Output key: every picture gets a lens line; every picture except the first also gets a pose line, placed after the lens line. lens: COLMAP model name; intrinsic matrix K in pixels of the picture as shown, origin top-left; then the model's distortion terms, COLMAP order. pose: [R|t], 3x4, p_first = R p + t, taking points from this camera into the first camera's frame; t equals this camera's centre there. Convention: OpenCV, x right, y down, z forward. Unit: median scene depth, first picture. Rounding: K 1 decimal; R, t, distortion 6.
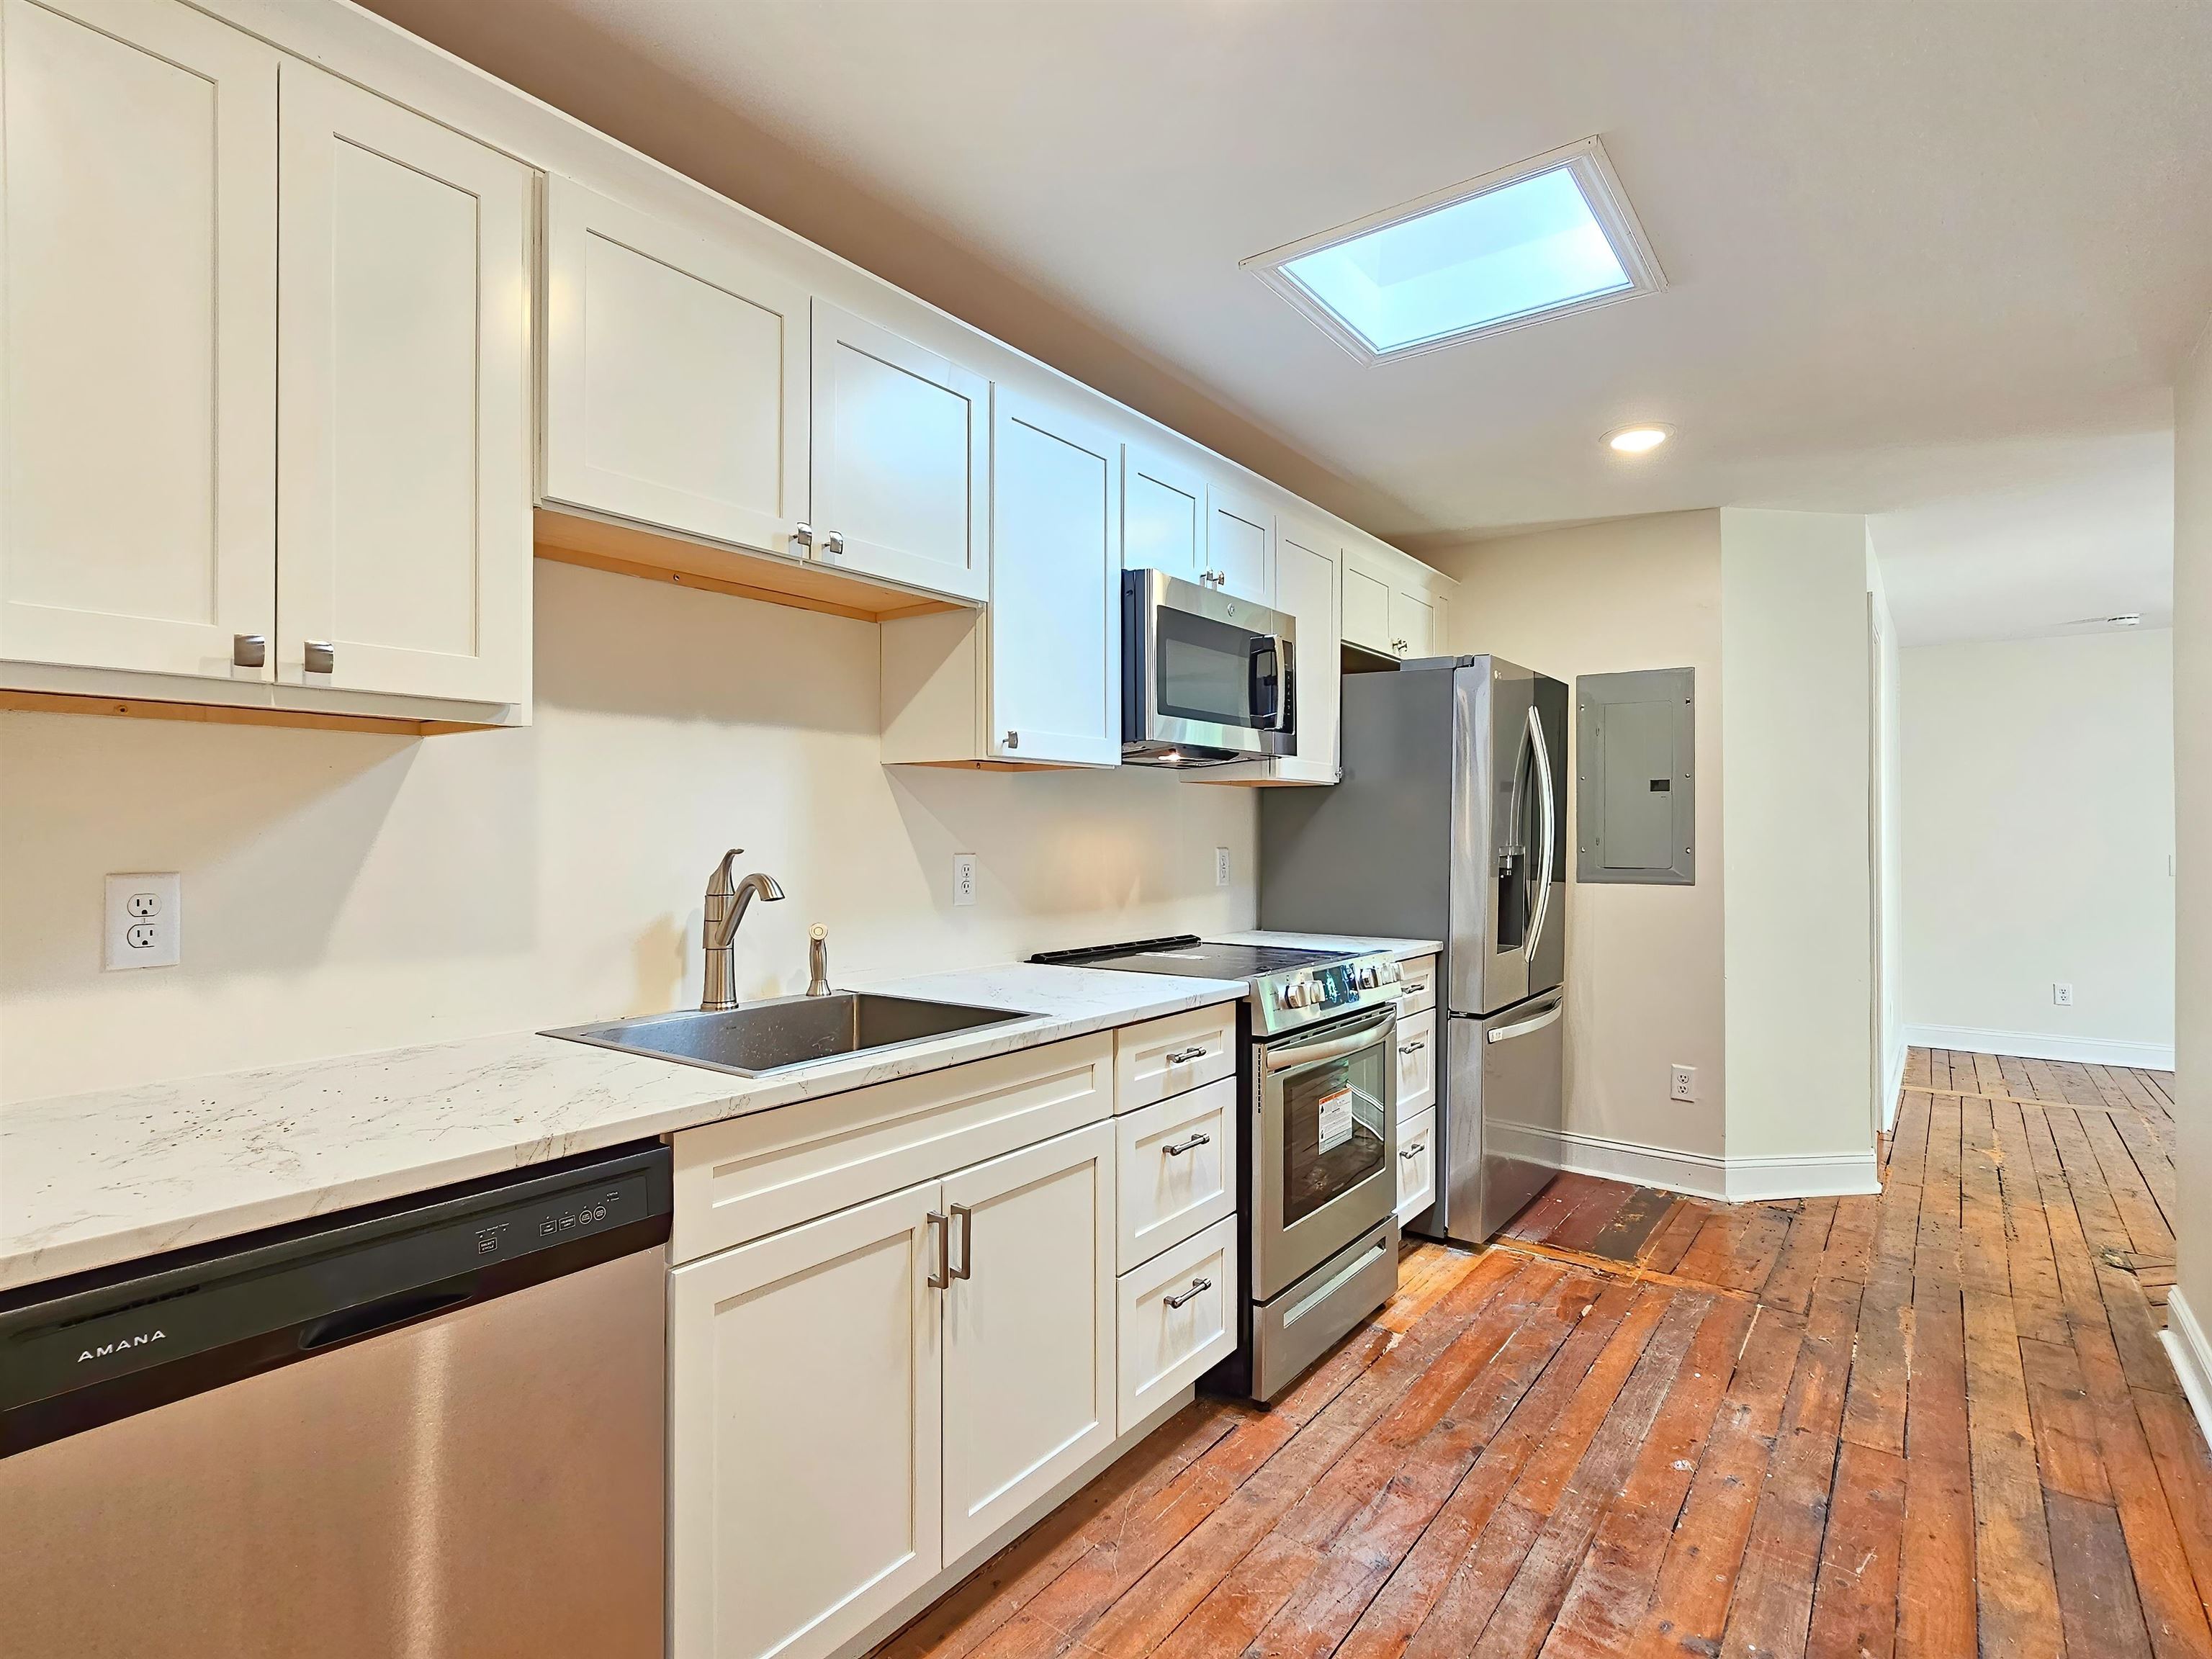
lens RADIAL K [[1130.5, 0, 1086.9], [0, 1130.5, 820.9], [0, 0, 1]] dist [-0.004306, 0.000889]
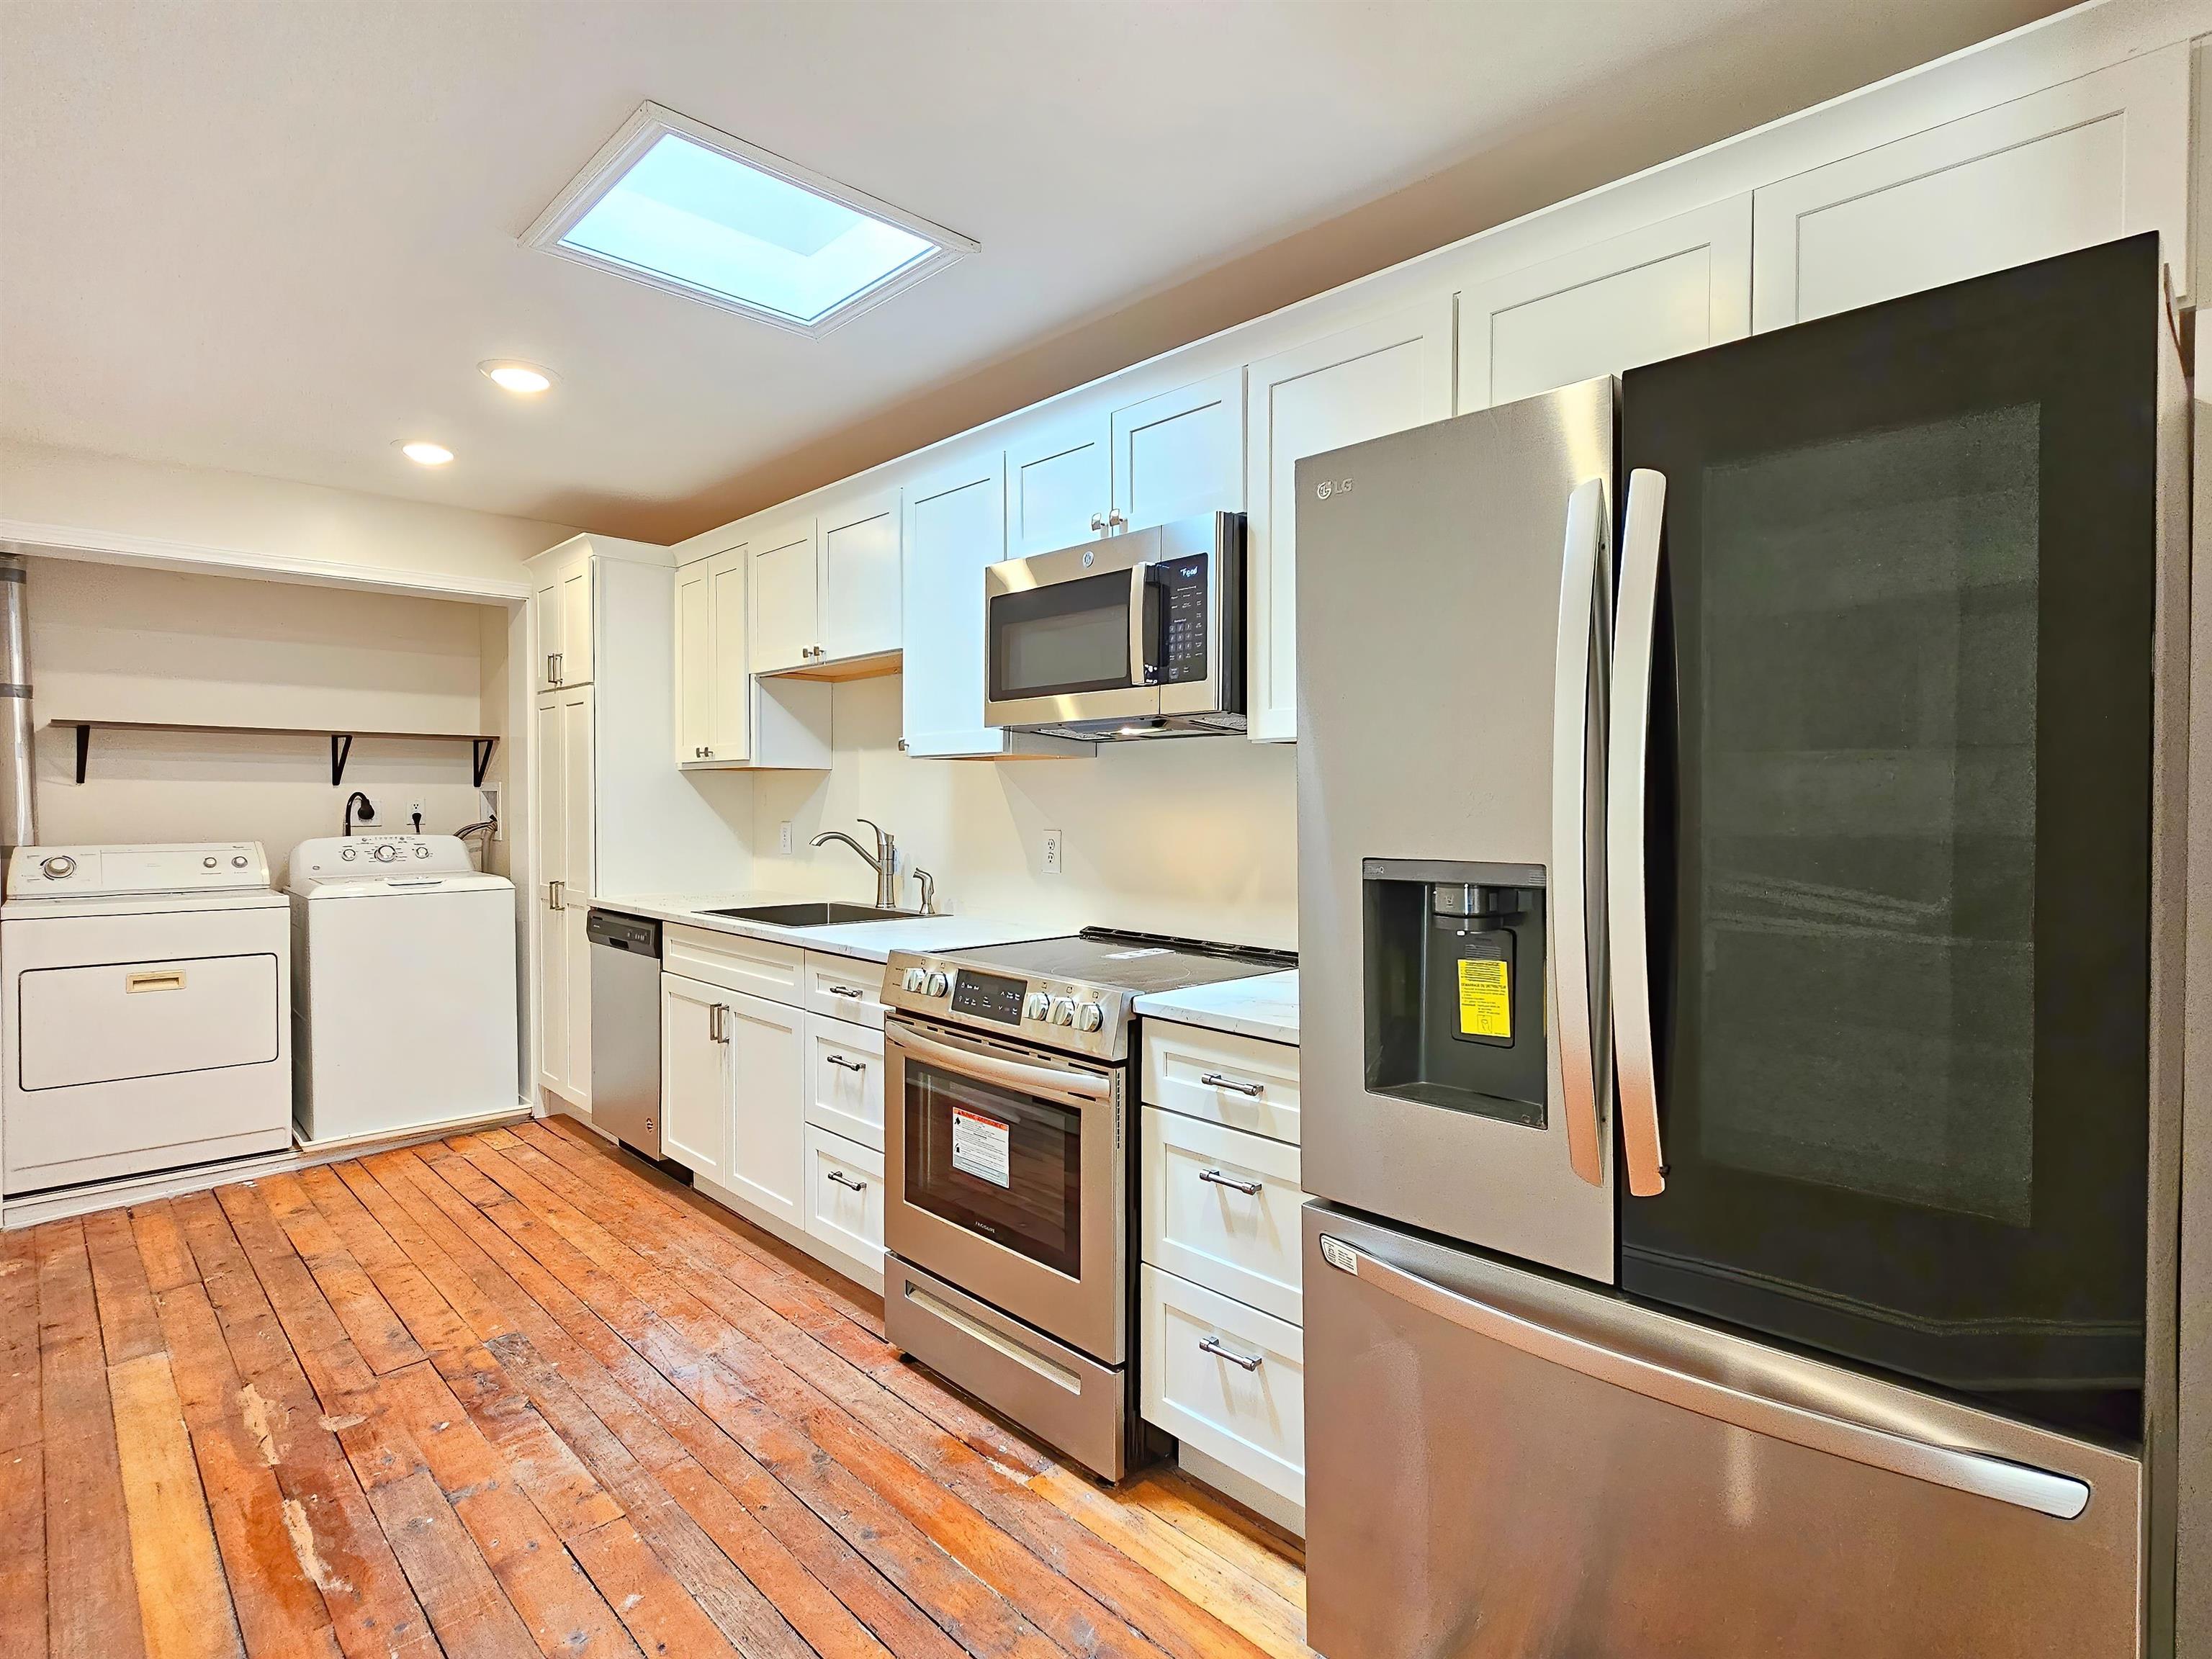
lens RADIAL K [[1130.5, 0, 1092.2], [0, 1130.5, 824.2], [0, 0, 1]] dist [-0.004306, 0.000889]
pose [[-0.166104, 0.021259, -0.985879, 1.259064], [0.005673, 0.999772, 0.020603, -0.001920], [0.986092, -0.002171, -0.166186, 1.463970]]
